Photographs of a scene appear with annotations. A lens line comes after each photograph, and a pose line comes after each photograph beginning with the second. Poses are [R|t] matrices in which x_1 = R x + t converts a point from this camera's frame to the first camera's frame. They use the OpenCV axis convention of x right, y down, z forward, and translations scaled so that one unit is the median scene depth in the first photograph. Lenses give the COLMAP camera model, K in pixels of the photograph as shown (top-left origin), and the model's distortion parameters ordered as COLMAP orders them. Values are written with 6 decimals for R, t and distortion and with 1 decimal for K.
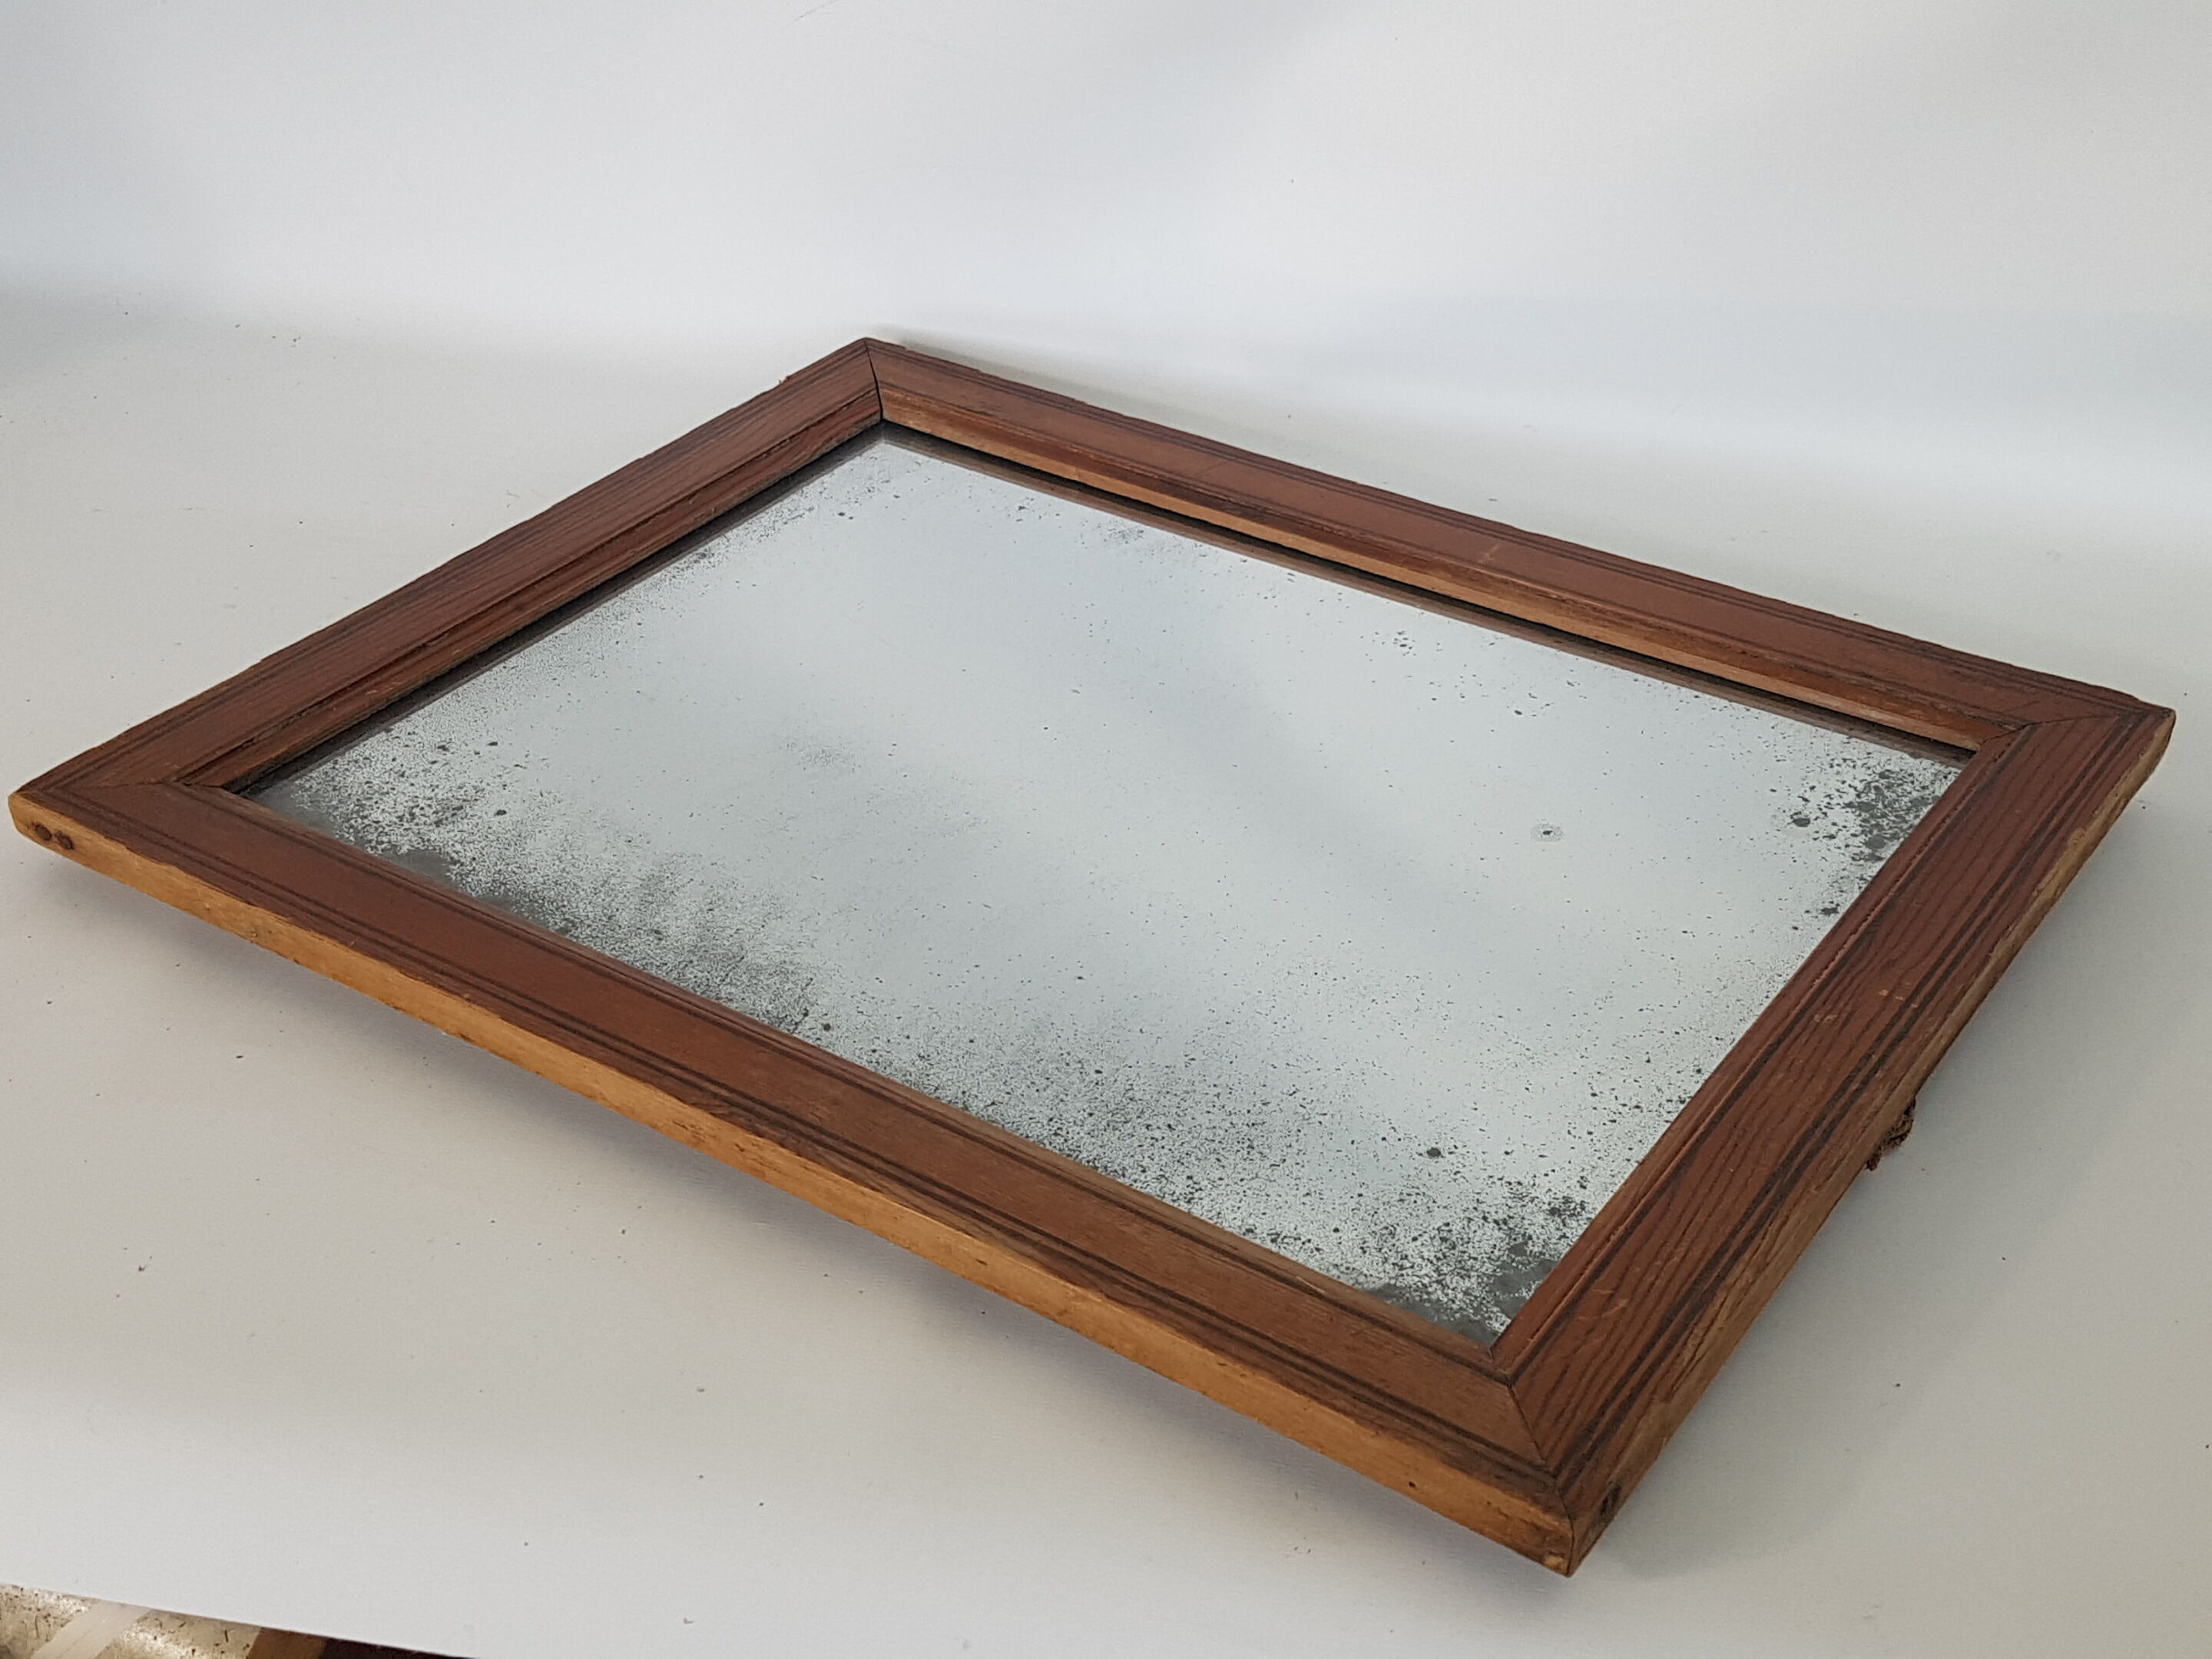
lens RADIAL K [[2801.8, 0, 1088.3], [0, 2801.8, 832.0], [0, 0, 1]] dist [0.330332, -0.767404]
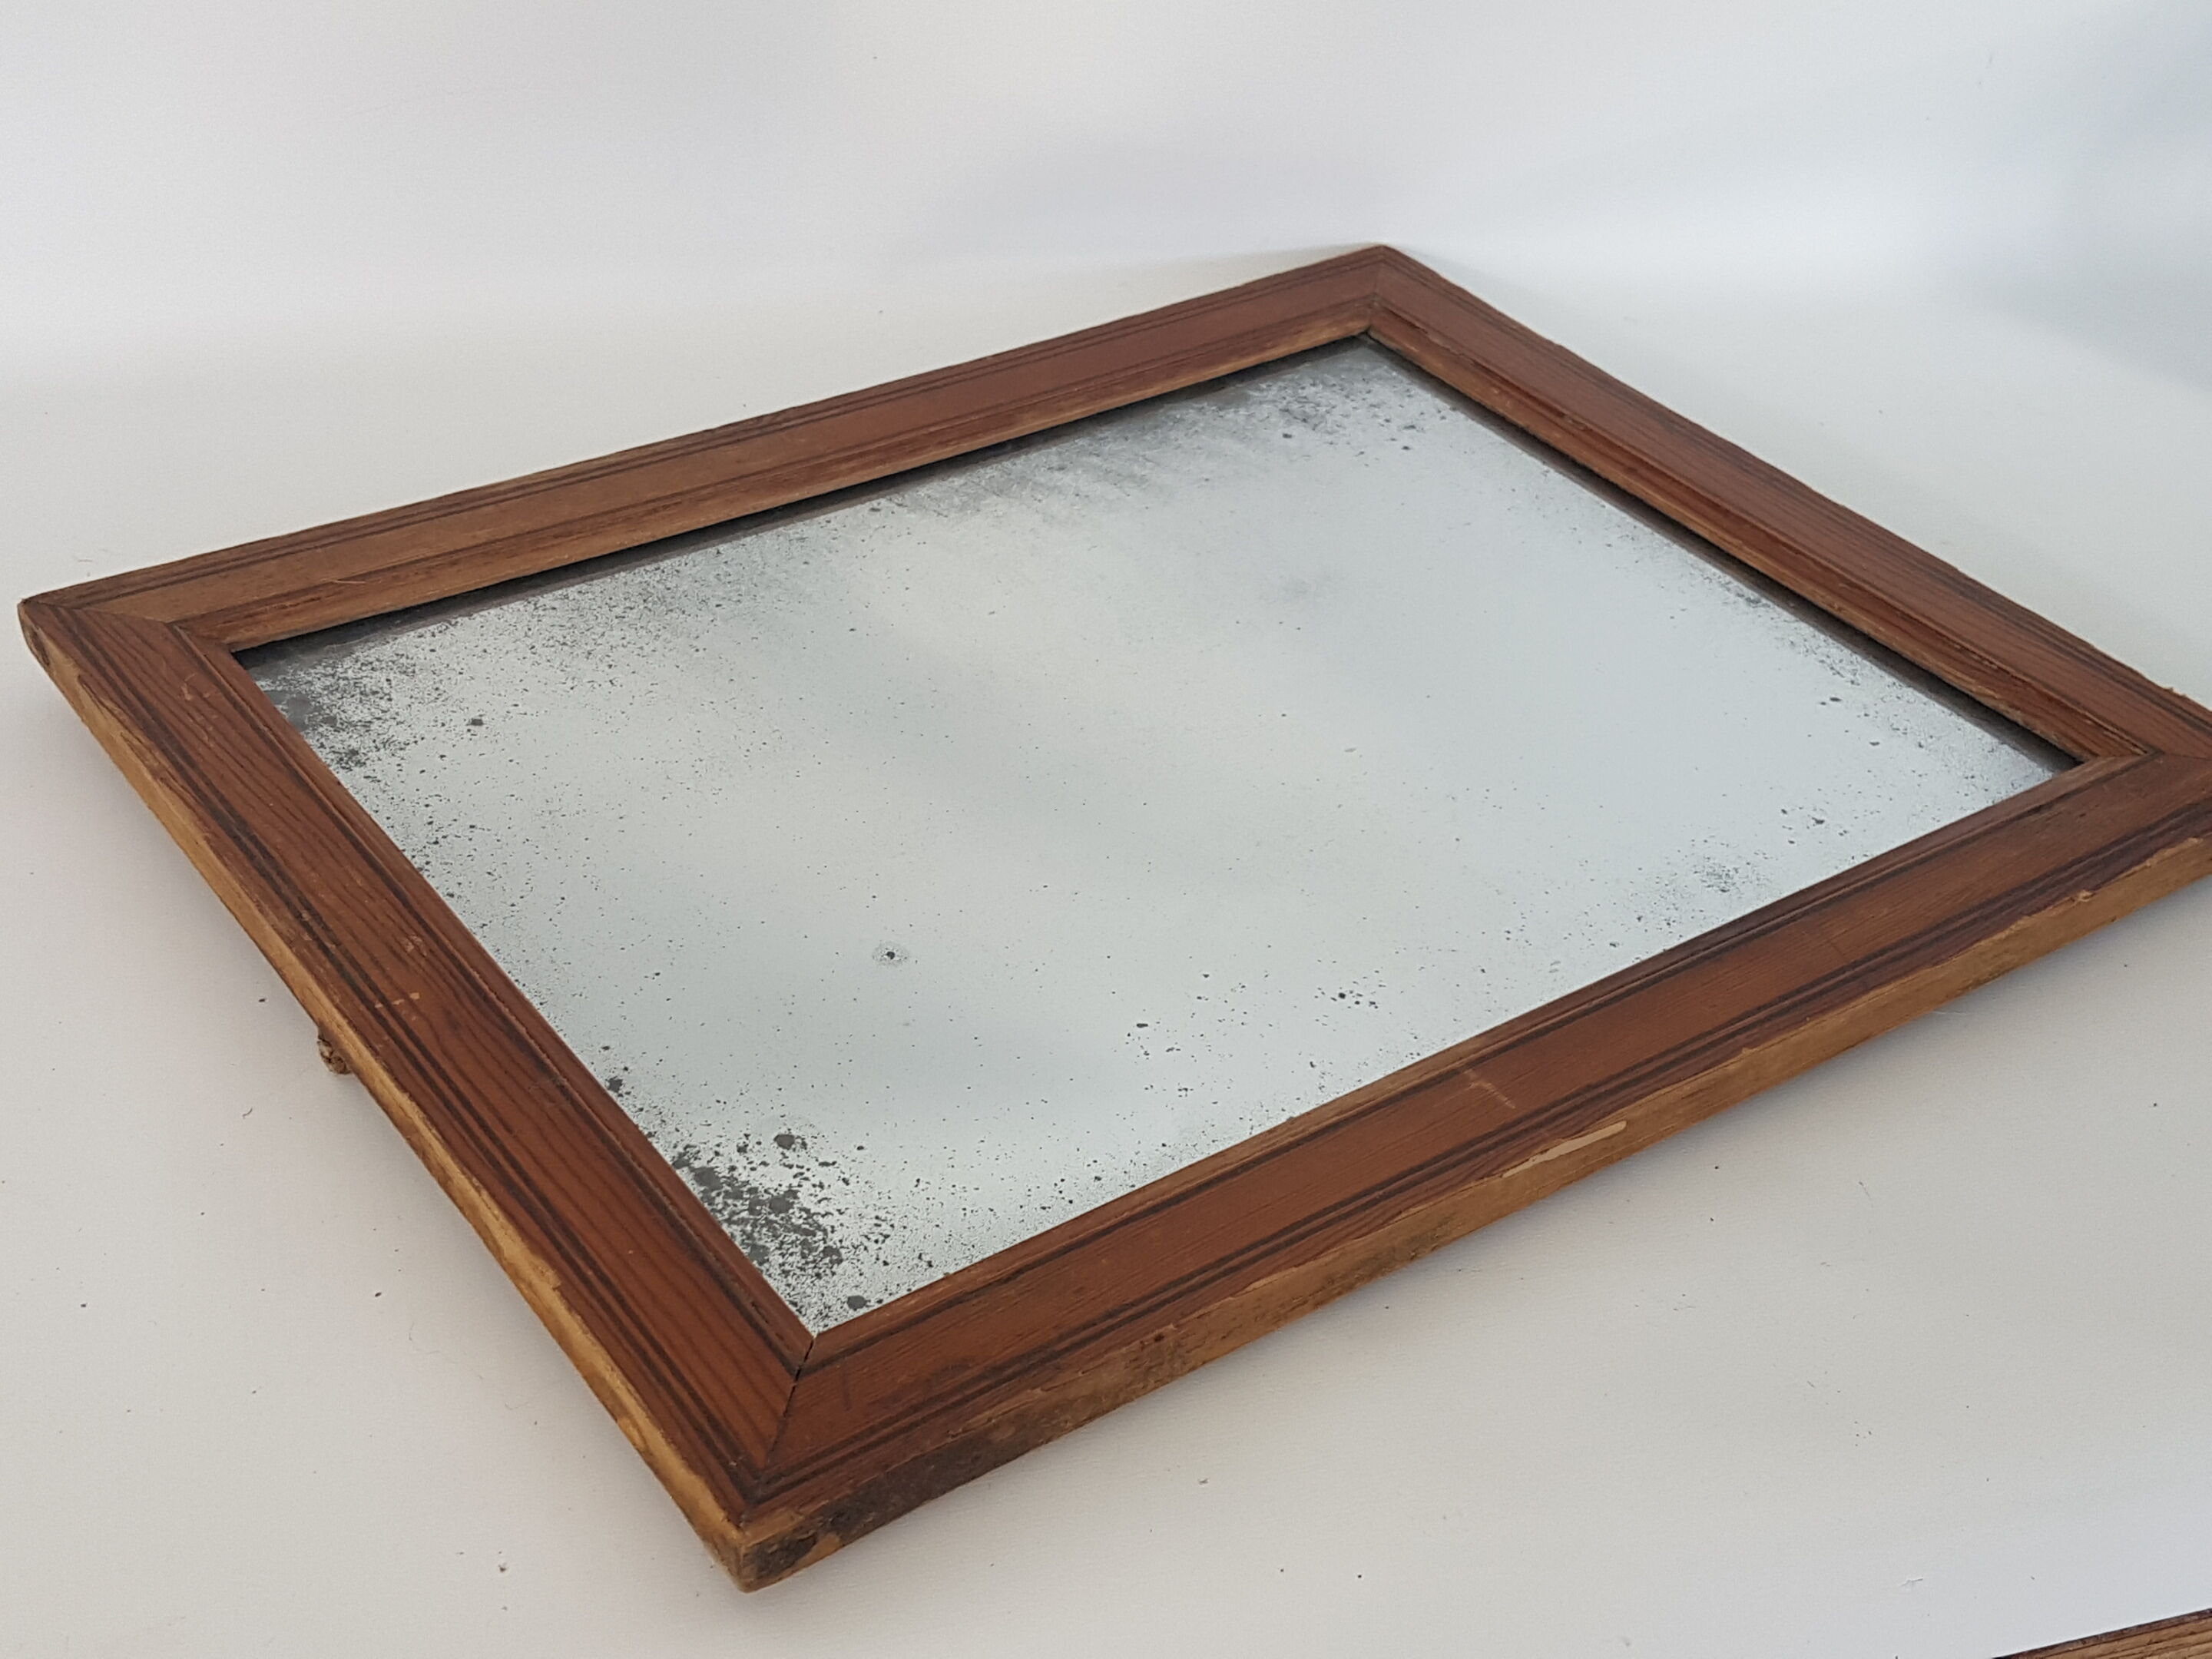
lens RADIAL K [[2801.8, 0, 1088.3], [0, 2801.8, 832.0], [0, 0, 1]] dist [0.330332, -0.767404]
pose [[-0.334961, 0.558986, -0.758509, 0.807446], [-0.562782, 0.526952, 0.636866, -0.629961], [0.755697, 0.640200, 0.138079, 0.925613]]
